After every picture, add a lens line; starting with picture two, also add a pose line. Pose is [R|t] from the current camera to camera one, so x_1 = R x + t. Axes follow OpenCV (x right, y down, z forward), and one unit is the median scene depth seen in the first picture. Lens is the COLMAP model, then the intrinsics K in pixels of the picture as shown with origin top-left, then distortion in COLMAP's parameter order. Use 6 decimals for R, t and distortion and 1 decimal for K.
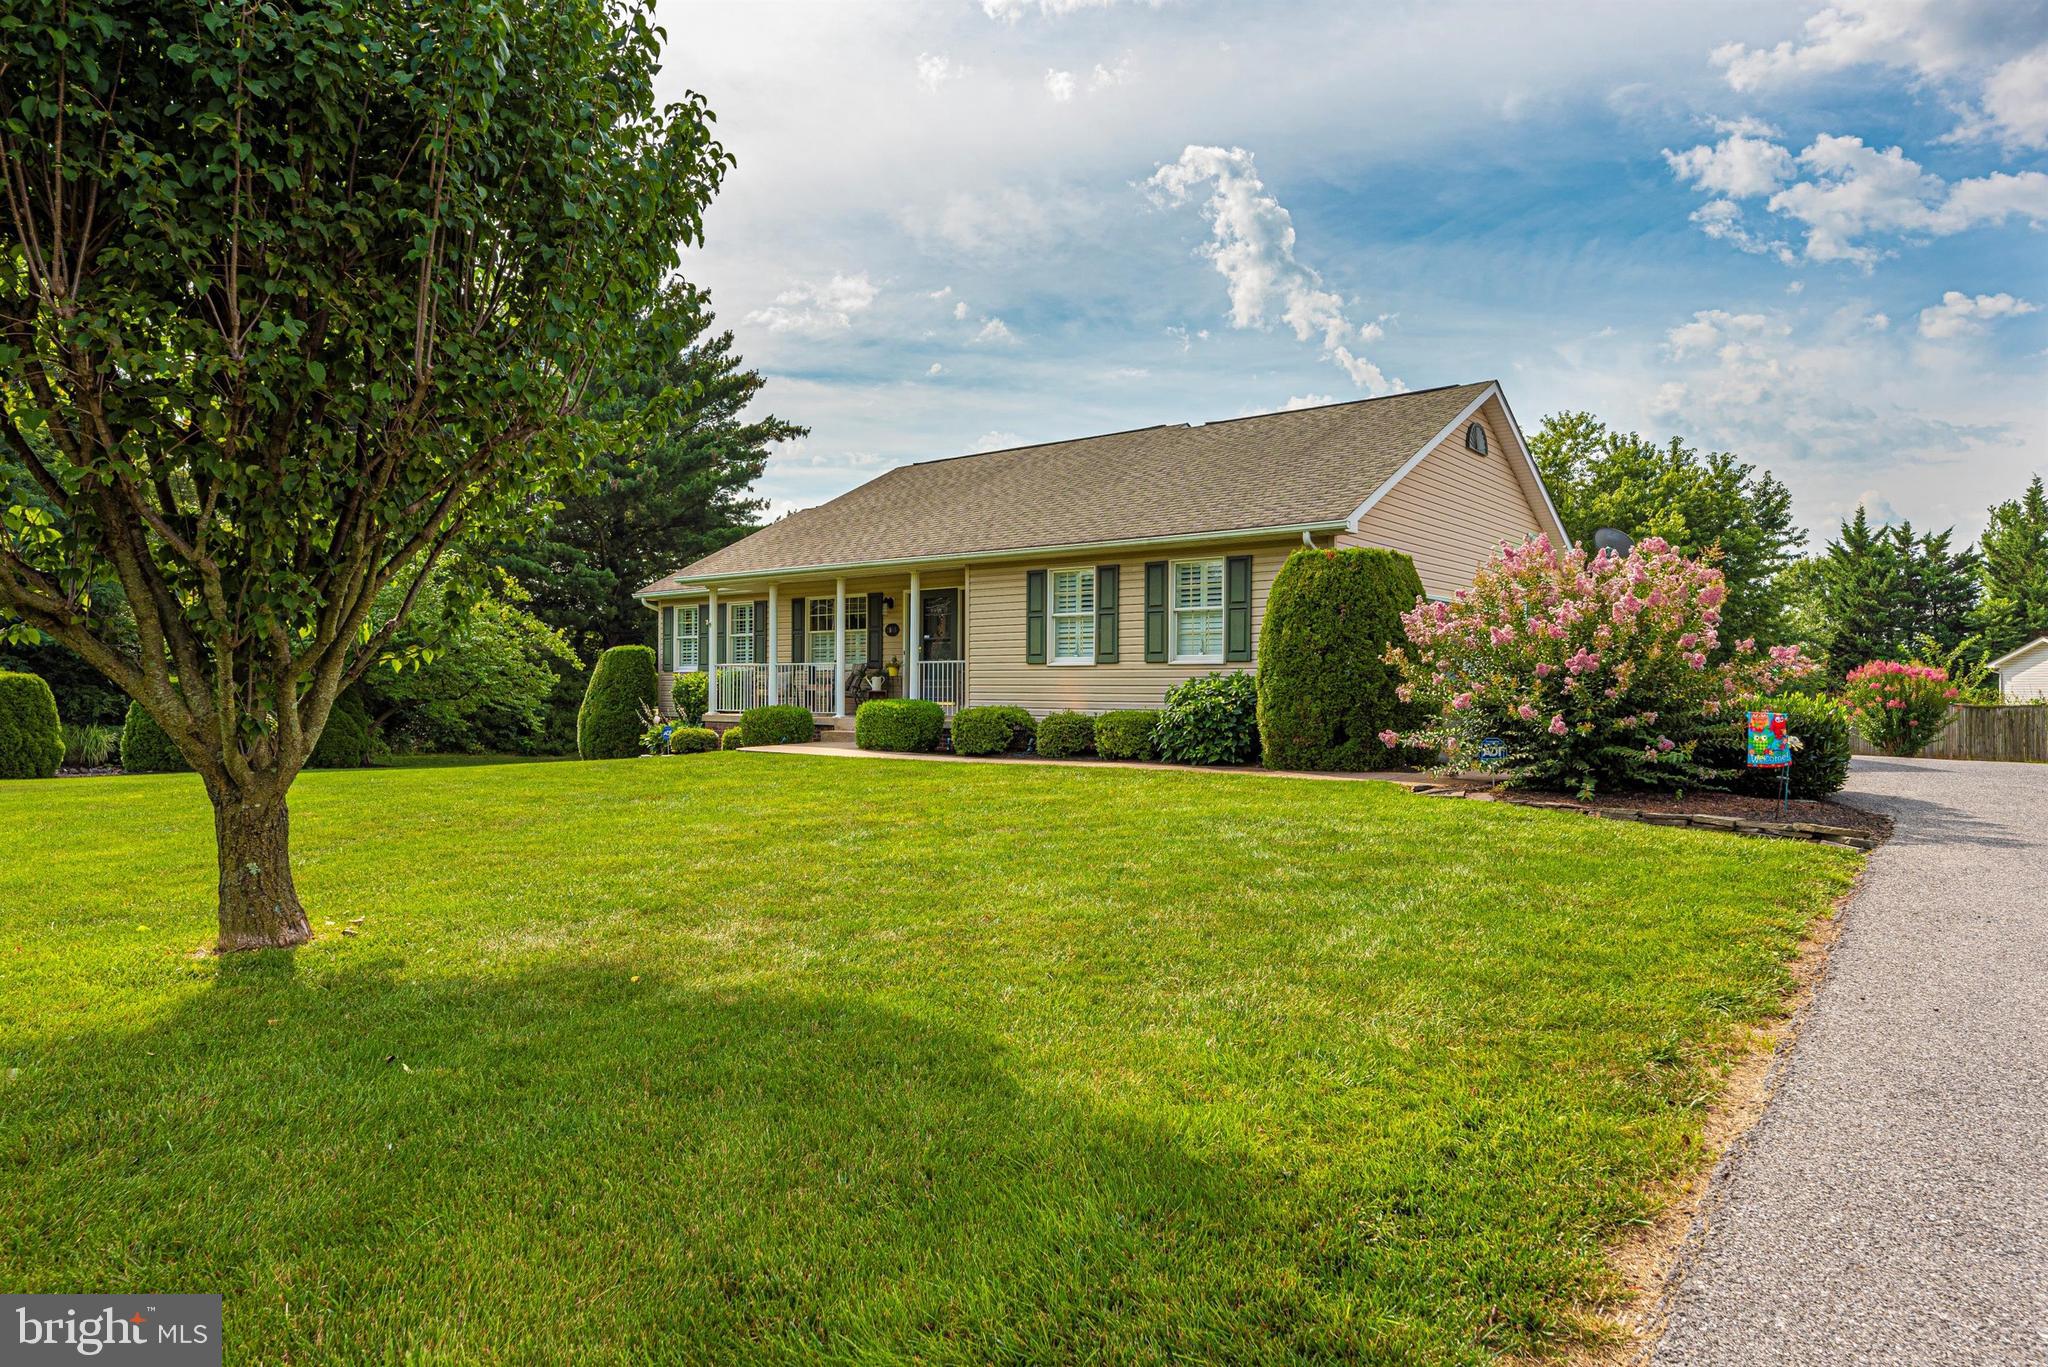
lens RADIAL K [[1236.4, 0, 1024.0], [0, 1236.4, 683.5], [0, 0, 1]] dist [-0.000152, -0.000546]
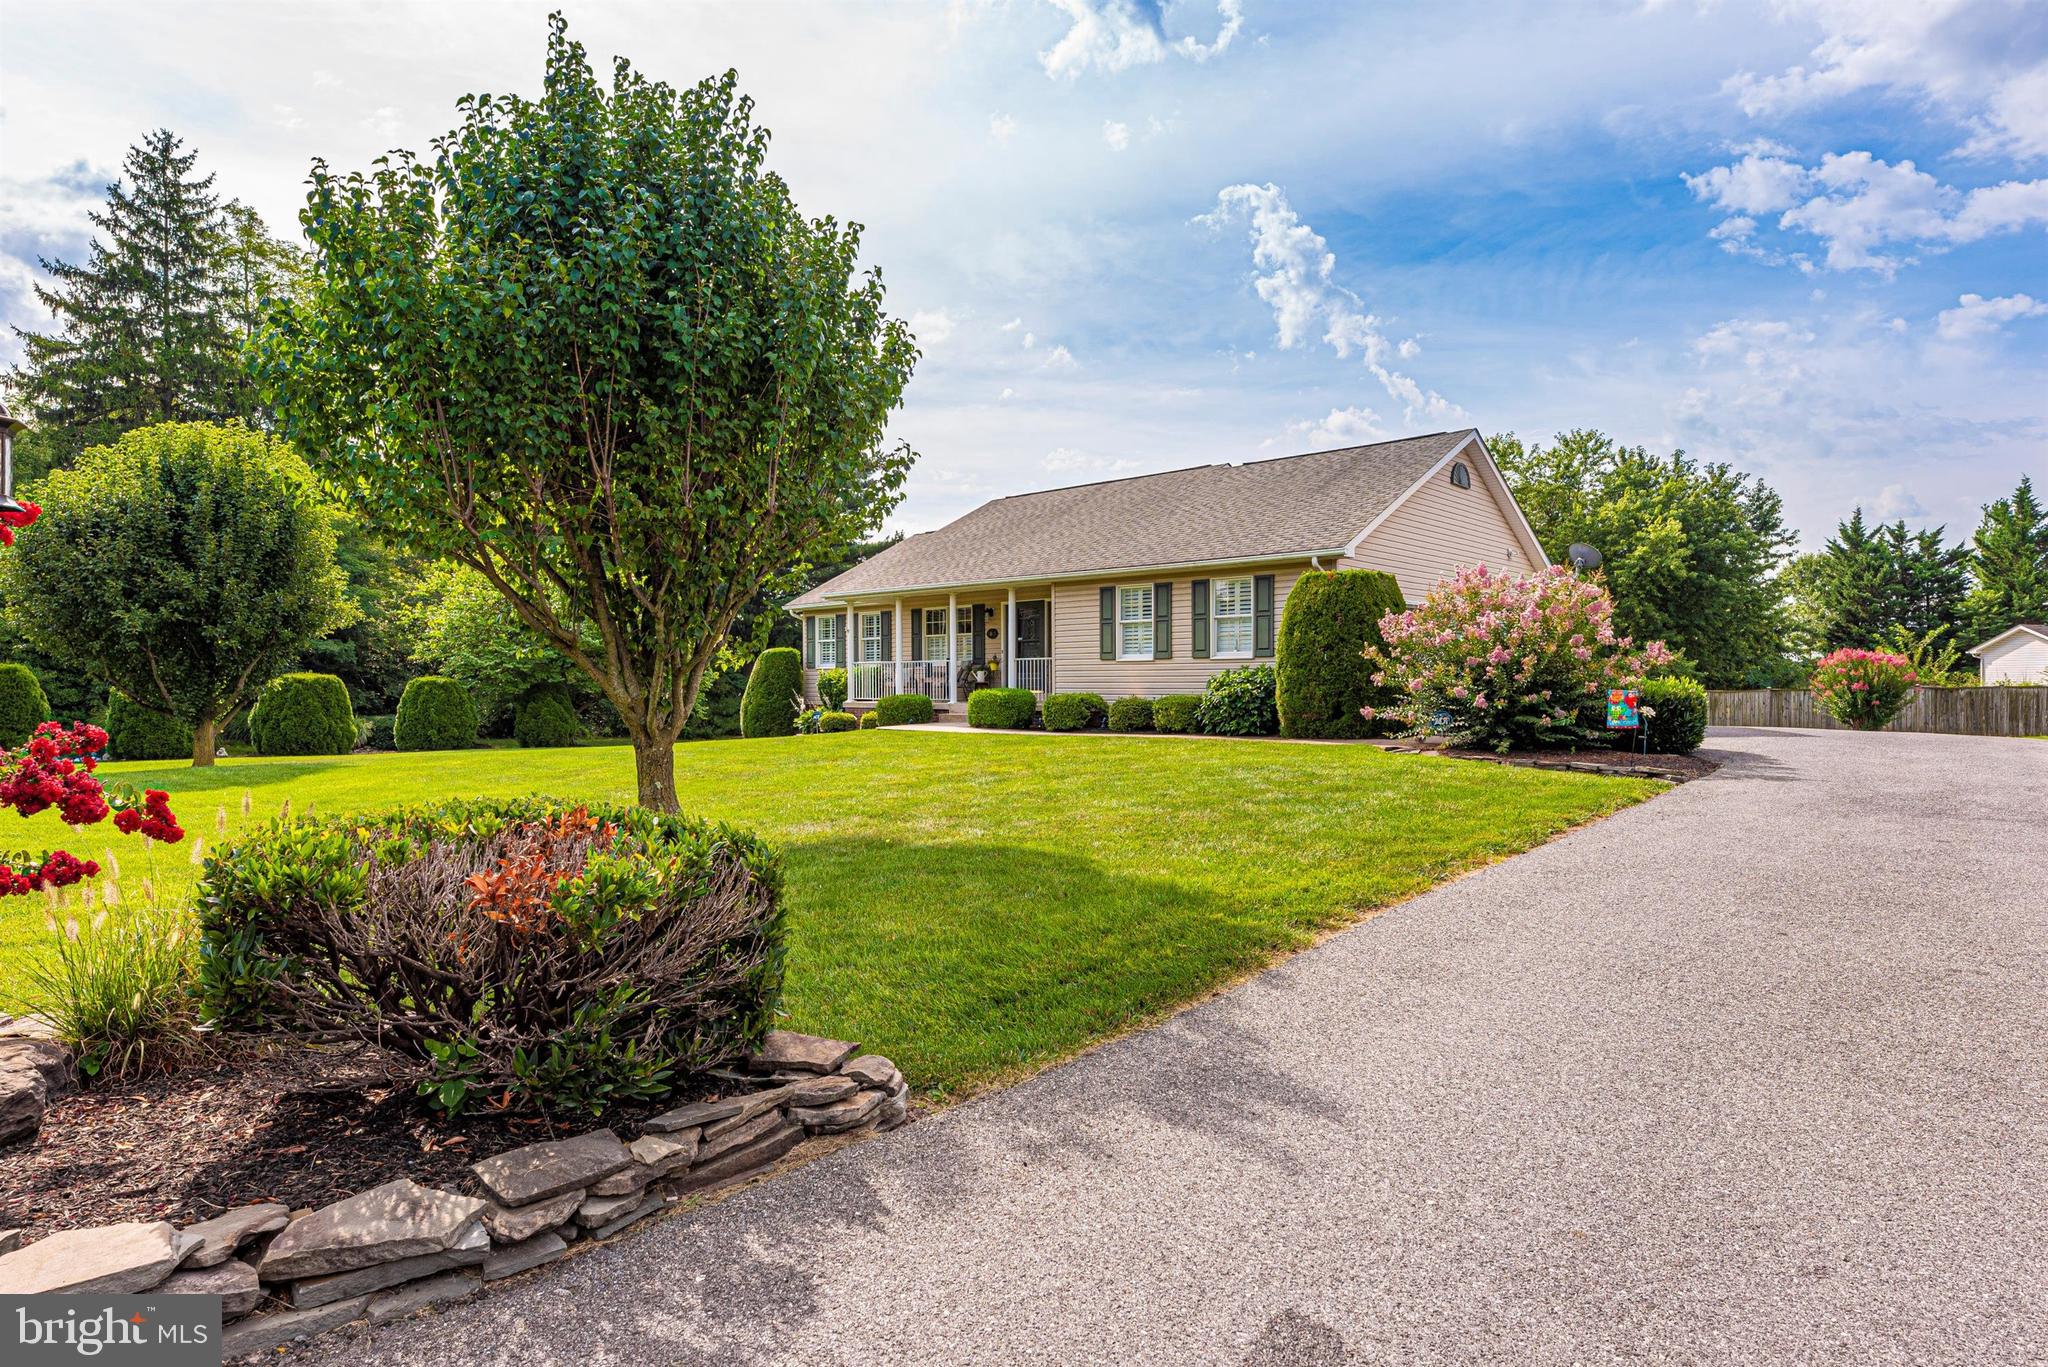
lens RADIAL K [[1129.9, 0, 1024.0], [0, 1129.9, 683.5], [0, 0, 1]] dist [0.001476, 0.001037]
pose [[0.998019, -0.008809, -0.062299, -0.003637], [0.009220, 0.999938, 0.006302, 0.000470], [0.062240, -0.006864, 0.998038, -0.162039]]
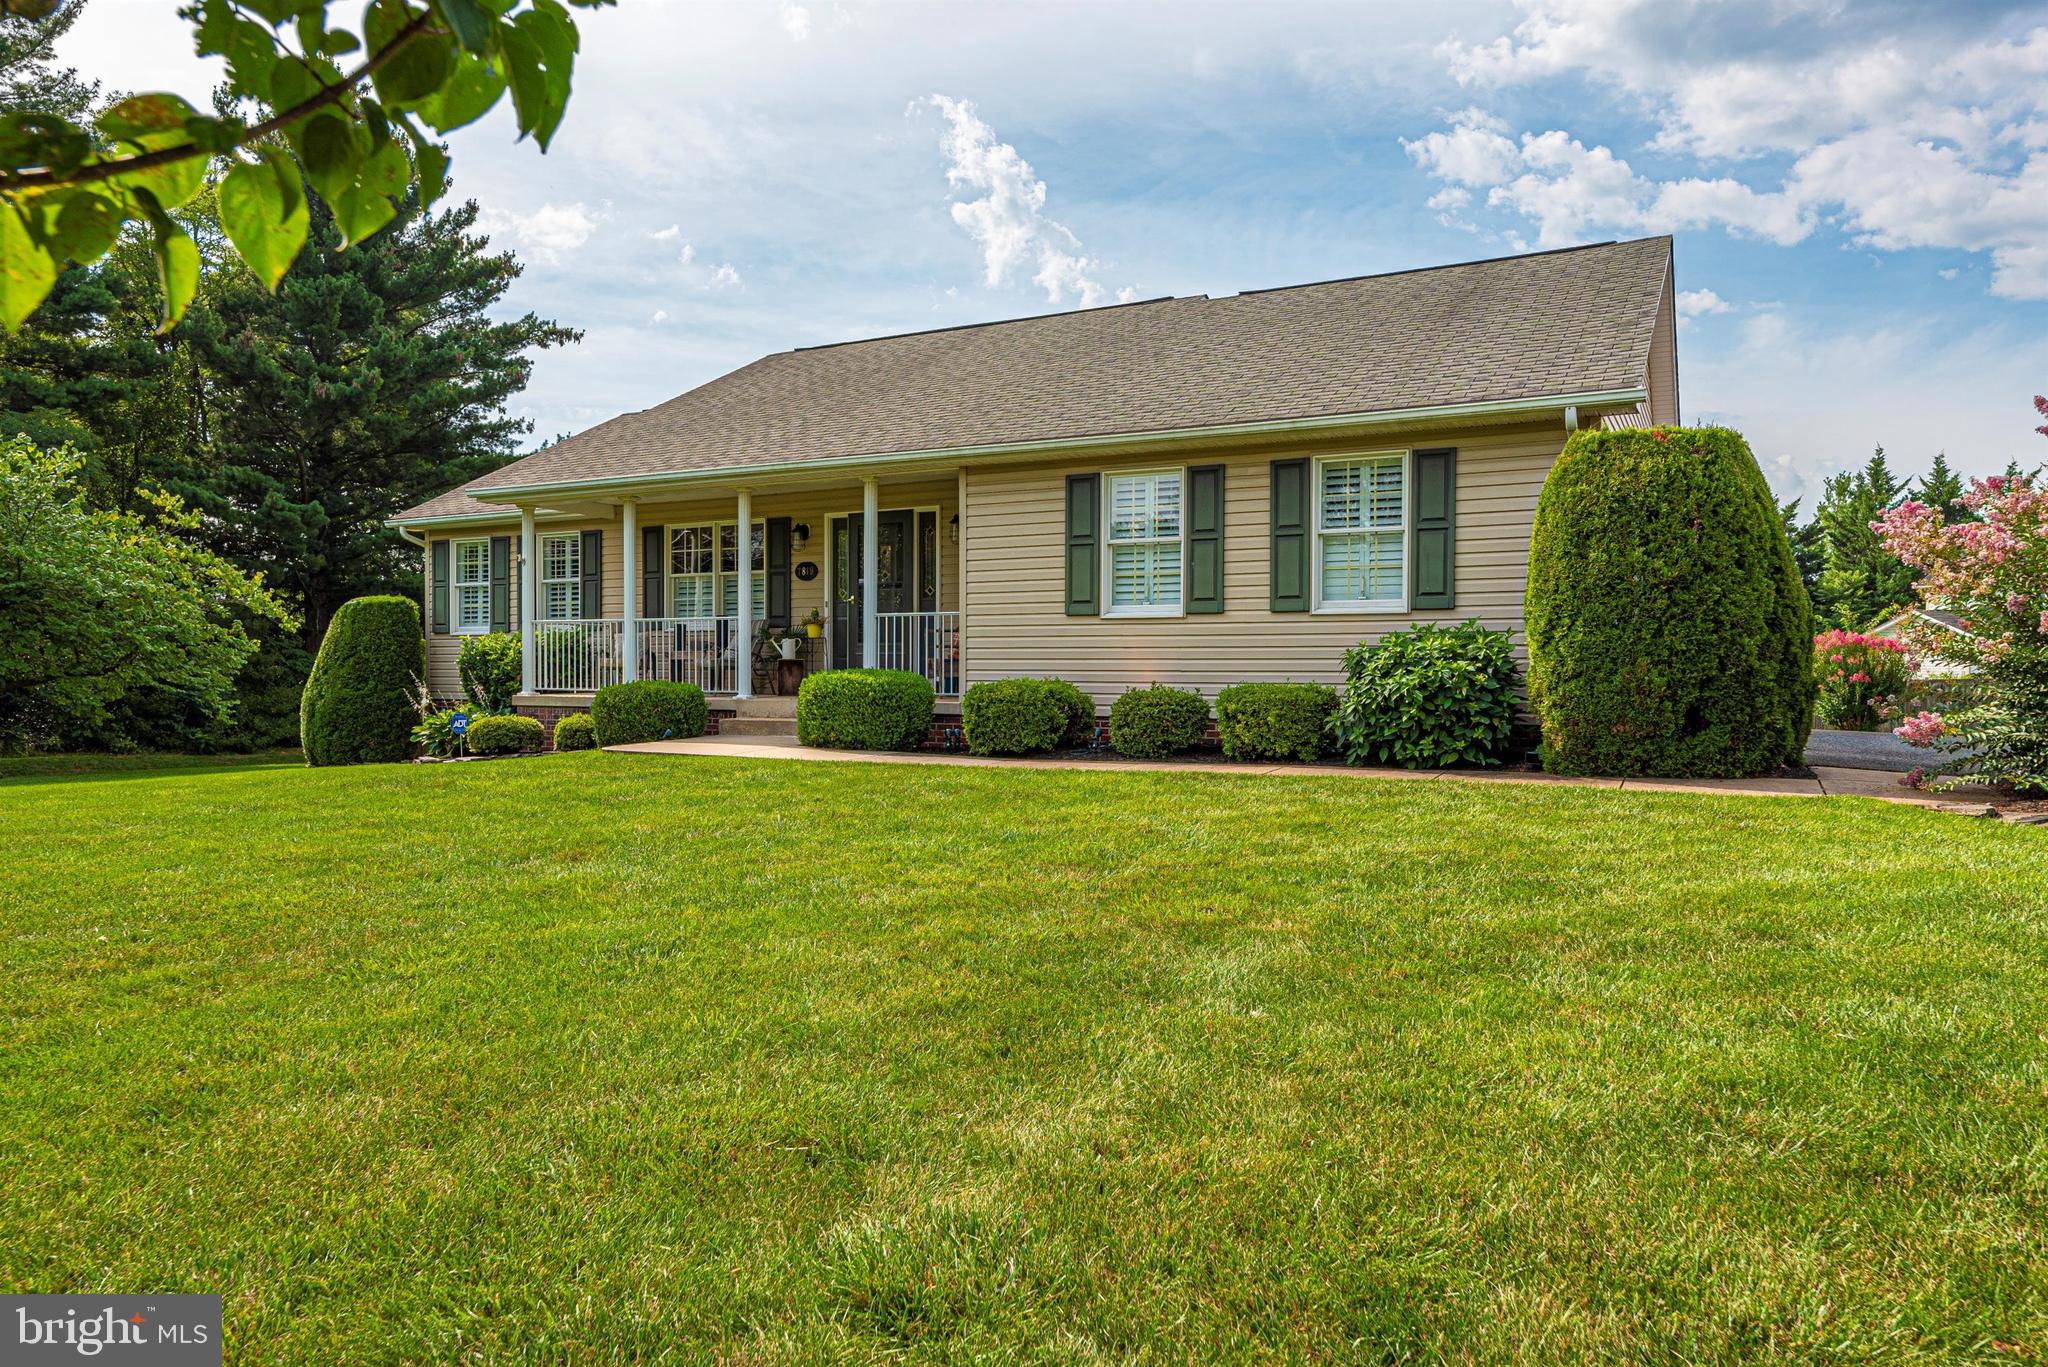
lens RADIAL K [[1325.5, 0, 1021.8], [0, 1325.5, 698.0], [0, 0, 1]] dist [-0.004653, -0.000207]
pose [[0.982246, -0.005814, 0.187507, -0.141304], [0.000764, 0.999635, 0.026991, 0.008299], [-0.187595, -0.026368, 0.981892, 0.277380]]
